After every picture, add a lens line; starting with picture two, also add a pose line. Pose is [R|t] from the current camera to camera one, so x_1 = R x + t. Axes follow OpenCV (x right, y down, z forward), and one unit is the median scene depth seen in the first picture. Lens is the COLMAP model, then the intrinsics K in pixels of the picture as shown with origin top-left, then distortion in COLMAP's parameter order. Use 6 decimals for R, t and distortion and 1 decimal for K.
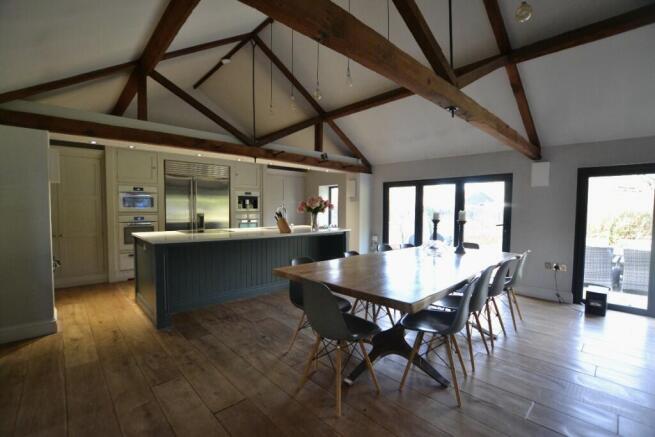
lens RADIAL K [[290.2, 0, 331.0], [0, 290.2, 221.8], [0, 0, 1]] dist [-0.026323, 0.001823]
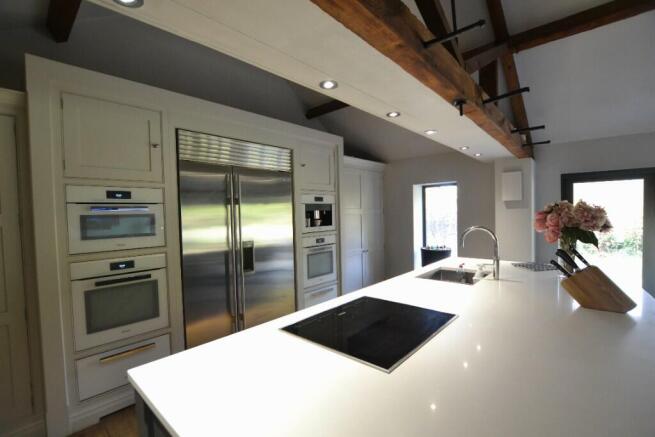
lens RADIAL K [[309.6, 0, 338.3], [0, 309.6, 223.5], [0, 0, 1]] dist [-0.002326, -0.003303]
pose [[0.993344, -0.034599, 0.109870, -0.379777], [0.035687, 0.999331, -0.007956, -0.054020], [-0.109522, 0.011824, 0.993914, 0.485793]]
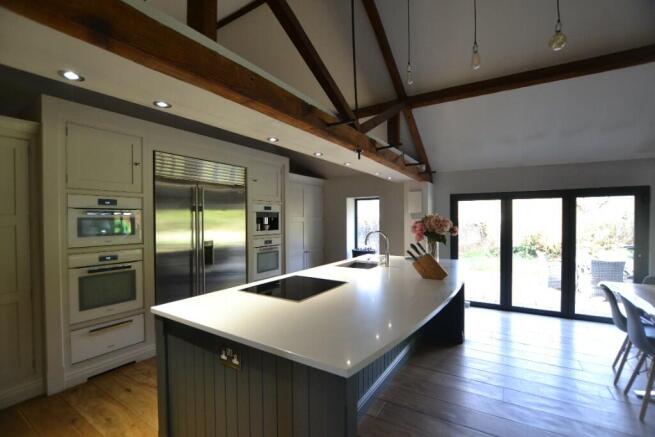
lens RADIAL K [[290.2, 0, 330.4], [0, 290.2, 221.8], [0, 0, 1]] dist [-0.026323, 0.001823]
pose [[0.967491, -0.013819, 0.252528, -0.379938], [0.022470, 0.999254, -0.031406, -0.048724], [-0.251906, 0.036060, 0.967080, 0.360235]]
